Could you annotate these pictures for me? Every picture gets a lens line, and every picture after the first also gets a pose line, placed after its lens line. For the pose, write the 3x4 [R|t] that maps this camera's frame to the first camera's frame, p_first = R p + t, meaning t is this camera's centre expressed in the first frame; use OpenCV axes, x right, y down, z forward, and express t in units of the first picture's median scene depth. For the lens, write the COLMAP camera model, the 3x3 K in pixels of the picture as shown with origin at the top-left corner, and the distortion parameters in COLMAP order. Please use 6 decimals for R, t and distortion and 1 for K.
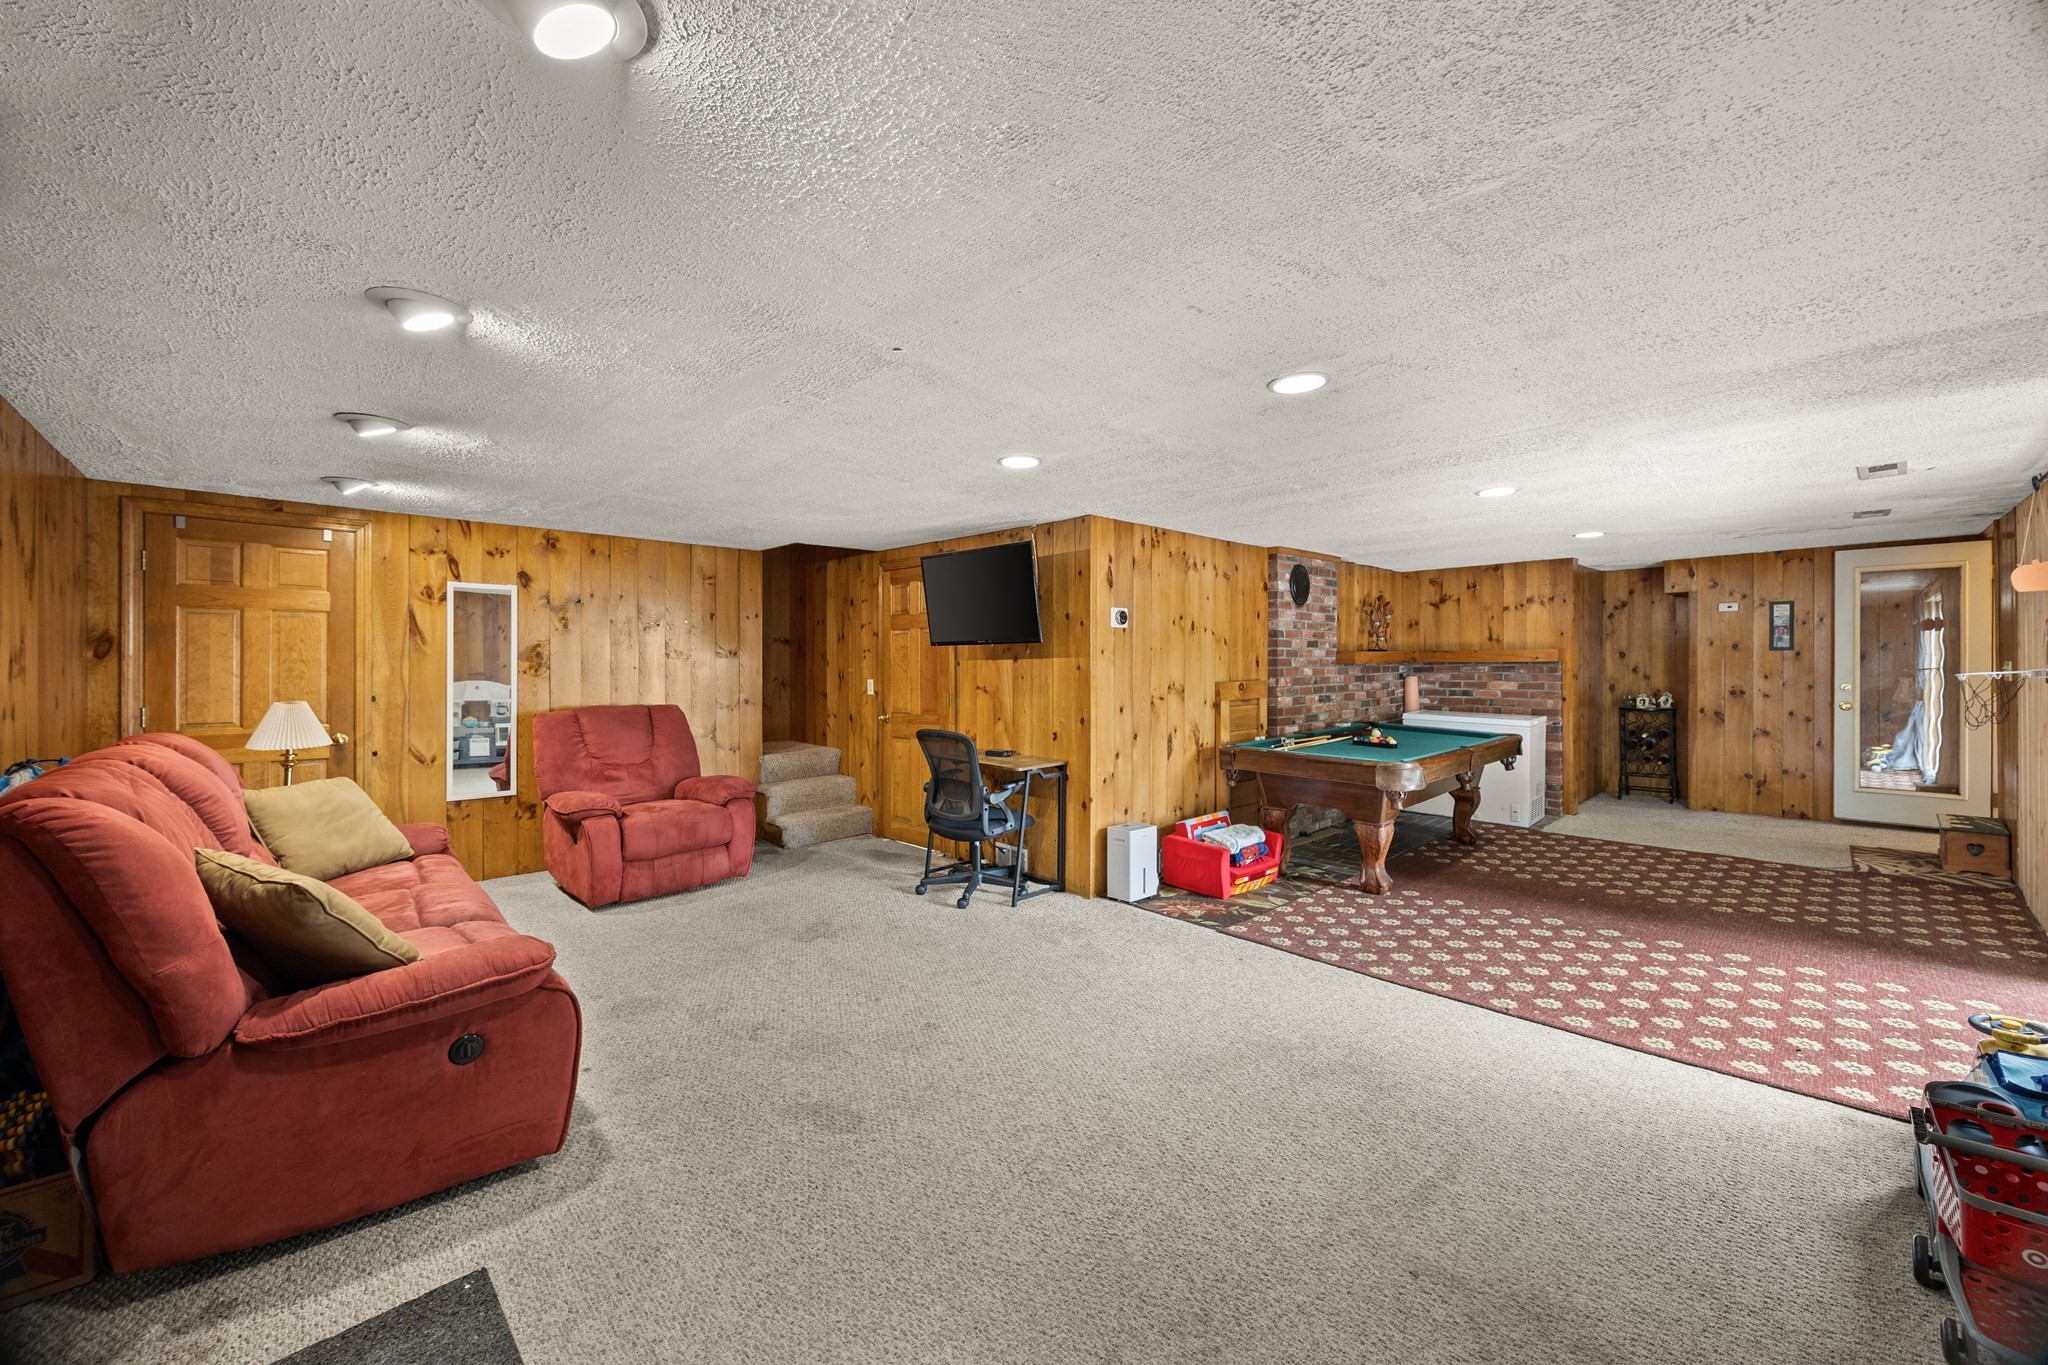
lens RADIAL K [[807.9, 0, 1024.0], [0, 807.9, 682.5], [0, 0, 1]] dist [0.001424, -0.000060]
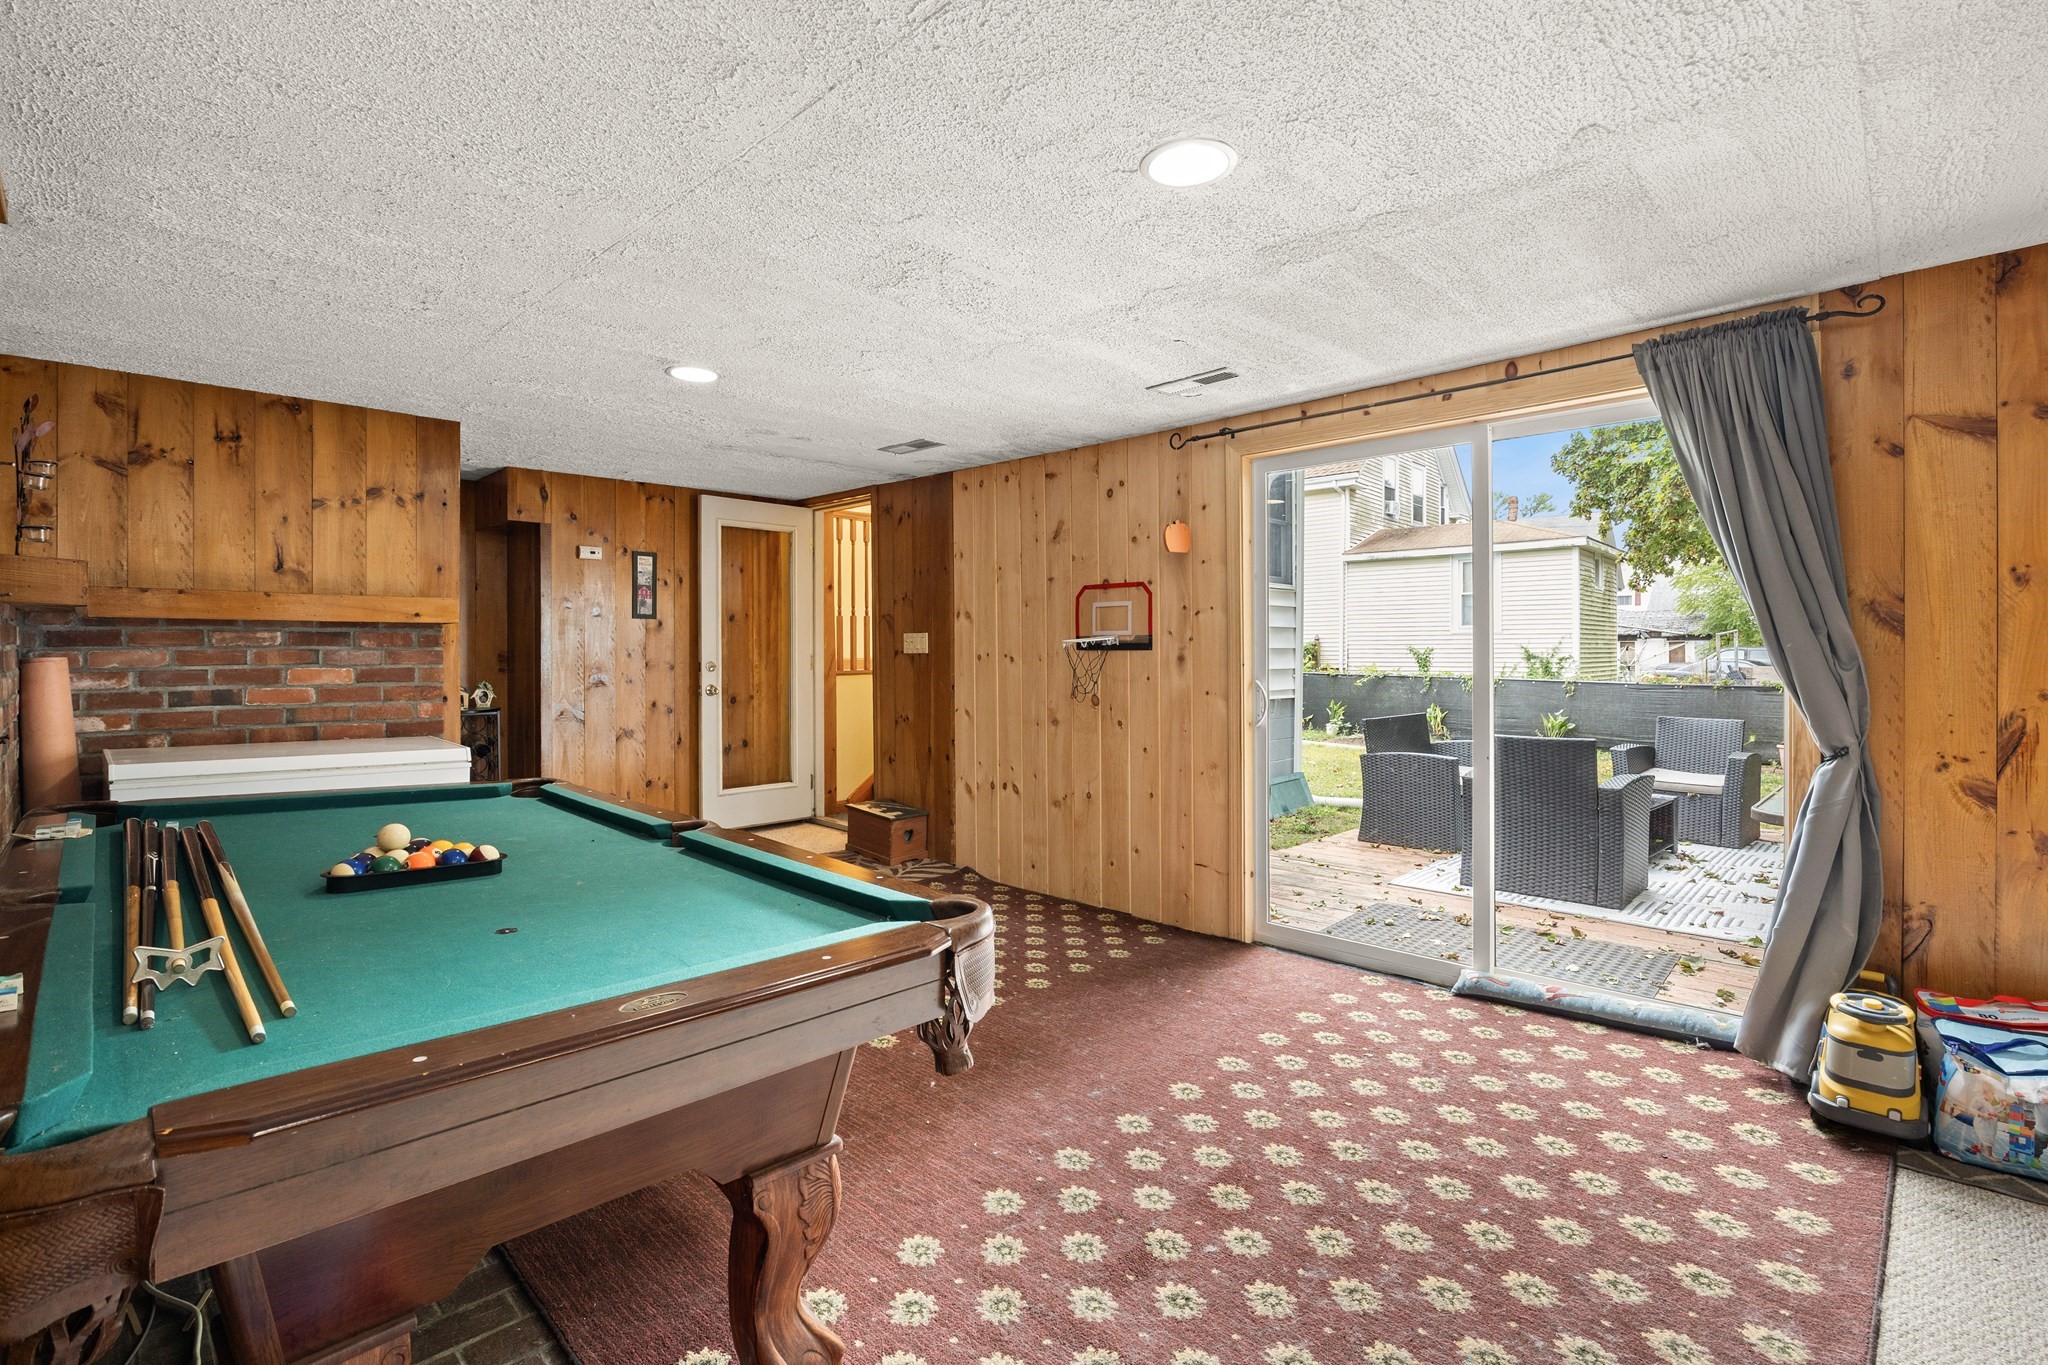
lens RADIAL K [[932.2, 0, 1015.6], [0, 932.2, 651.0], [0, 0, 1]] dist [-0.011642, -0.000220]
pose [[-0.042585, 0.006186, 0.999074, 0.074075], [0.025036, 0.999673, -0.005122, 0.002284], [-0.998779, 0.024795, -0.042726, 0.664051]]
